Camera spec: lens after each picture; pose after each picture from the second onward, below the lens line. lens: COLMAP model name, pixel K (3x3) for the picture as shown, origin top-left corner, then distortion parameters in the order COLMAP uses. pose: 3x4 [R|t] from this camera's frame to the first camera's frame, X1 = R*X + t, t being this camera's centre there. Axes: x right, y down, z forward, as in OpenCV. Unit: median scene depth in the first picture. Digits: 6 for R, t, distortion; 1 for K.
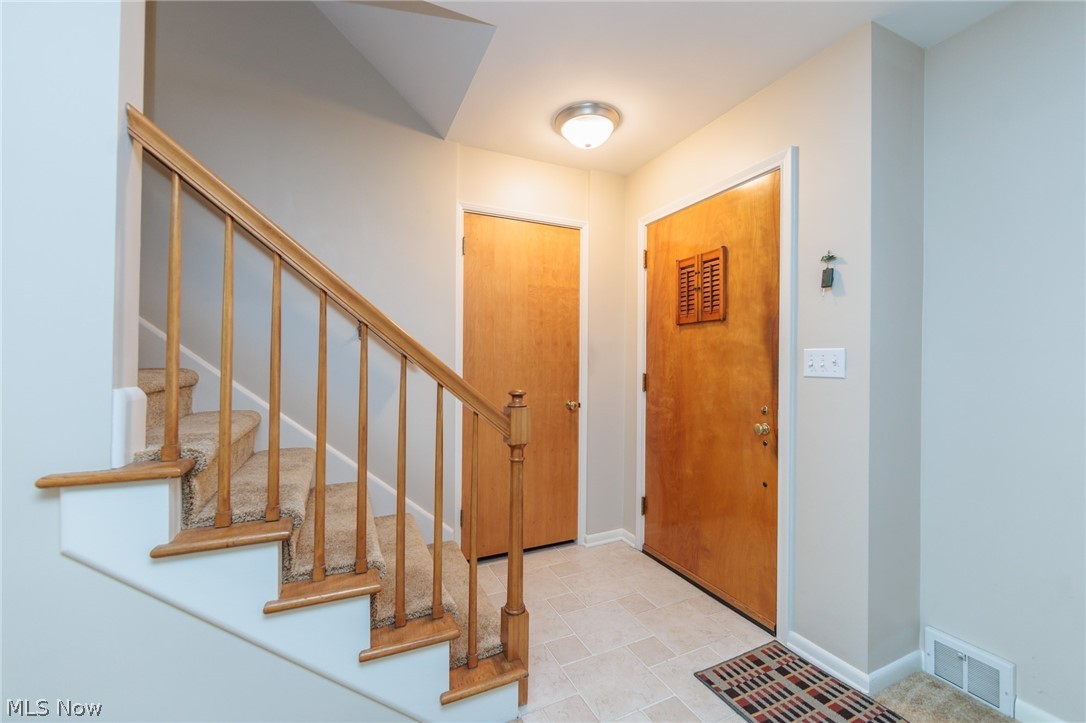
lens RADIAL K [[427.2, 0, 545.2], [0, 427.2, 364.2], [0, 0, 1]] dist [-0.002727, -0.000150]
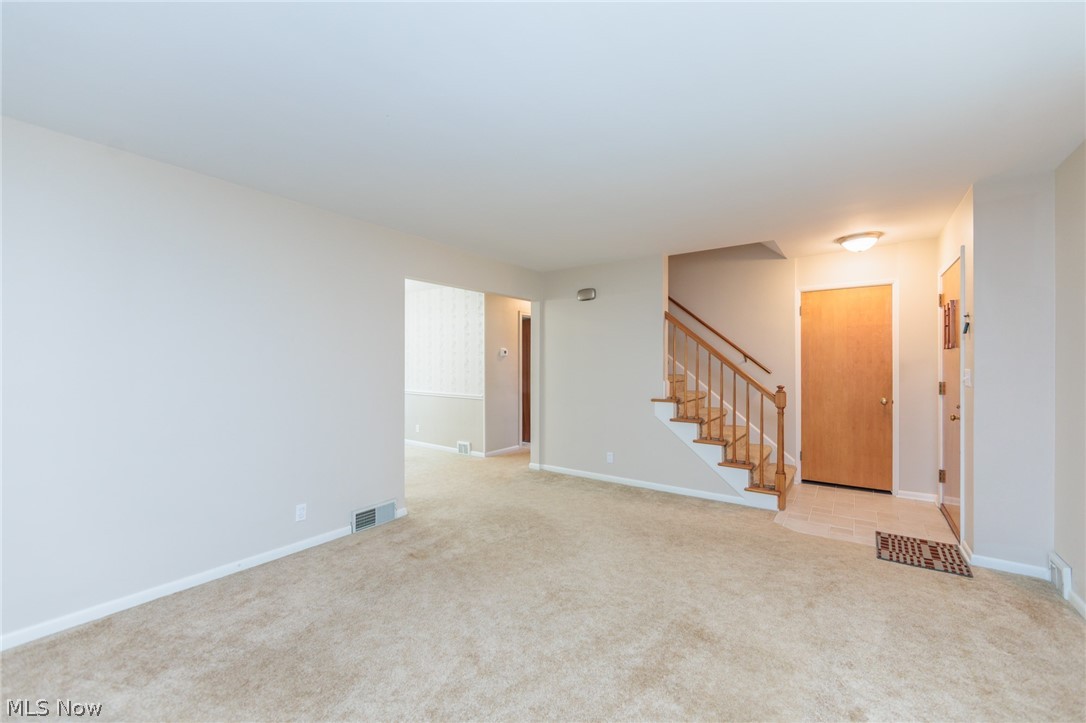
lens RADIAL K [[427.2, 0, 537.6], [0, 427.2, 362.4], [0, 0, 1]] dist [-0.002727, -0.000150]
pose [[0.463330, -0.010909, -0.886119, 1.066620], [0.003571, 0.999939, -0.010443, -0.040968], [0.886179, 0.001675, 0.463341, -1.022397]]
